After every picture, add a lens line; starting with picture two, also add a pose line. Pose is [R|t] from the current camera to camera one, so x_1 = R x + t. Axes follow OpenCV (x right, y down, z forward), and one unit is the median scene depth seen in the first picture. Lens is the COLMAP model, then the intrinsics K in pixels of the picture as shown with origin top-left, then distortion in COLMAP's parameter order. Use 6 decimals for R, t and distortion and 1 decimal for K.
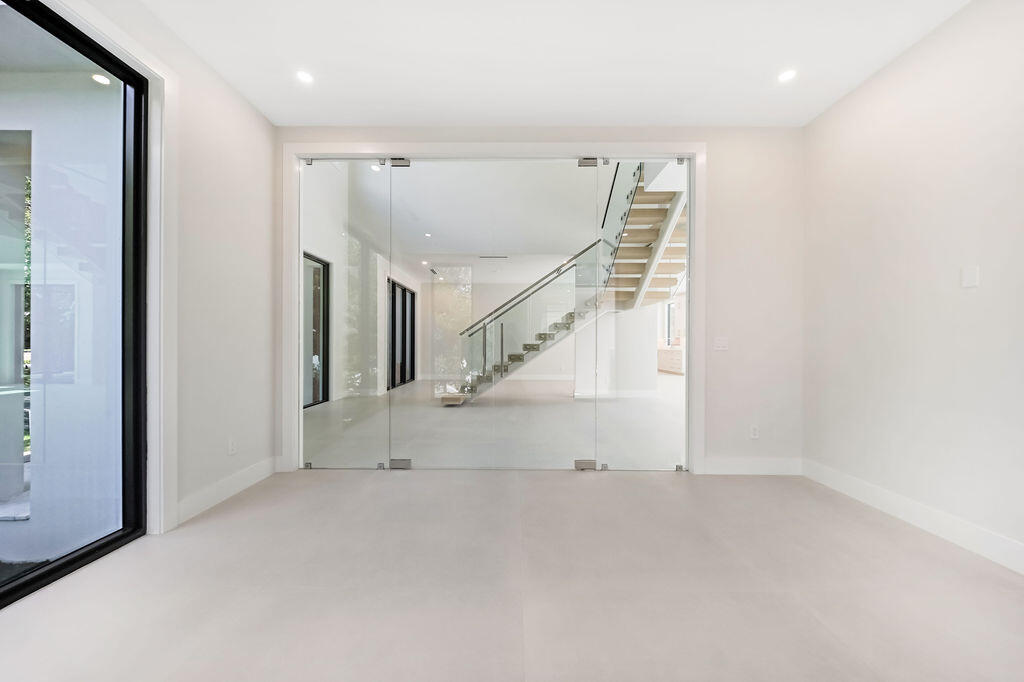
lens RADIAL K [[358.9, 0, 512.1], [0, 358.9, 345.0], [0, 0, 1]] dist [-0.019866, -0.000049]
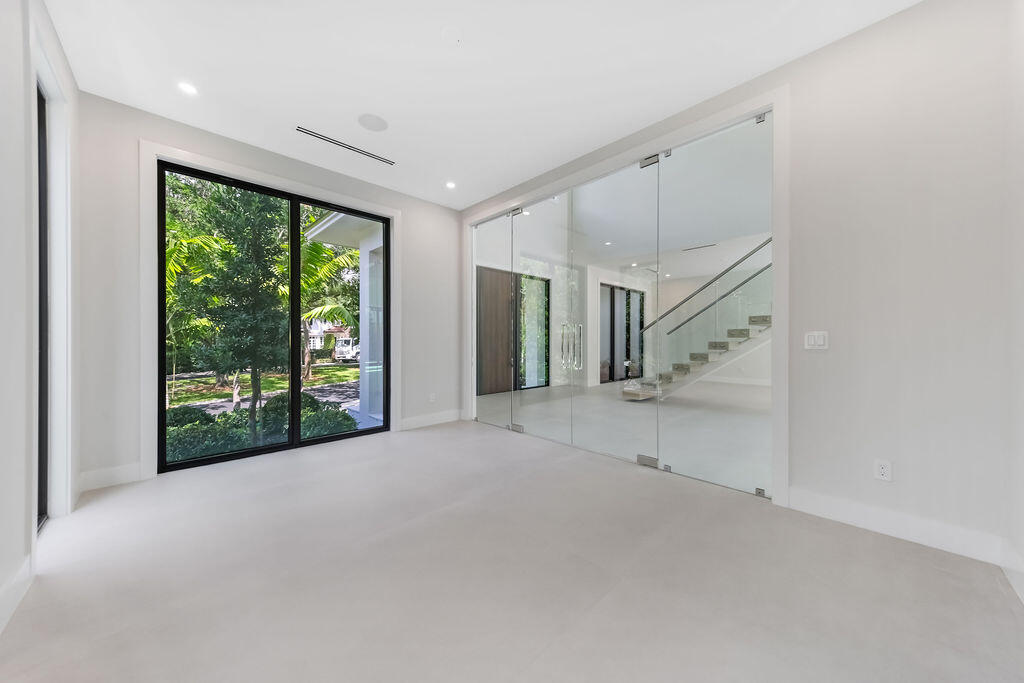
lens RADIAL K [[365.5, 0, 509.7], [0, 365.5, 342.6], [0, 0, 1]] dist [-0.000325, -0.000041]
pose [[0.678898, -0.000660, -0.734233, 0.702892], [-0.000211, 0.999999, -0.001094, 0.000582], [0.734233, 0.000898, 0.678897, 0.008244]]
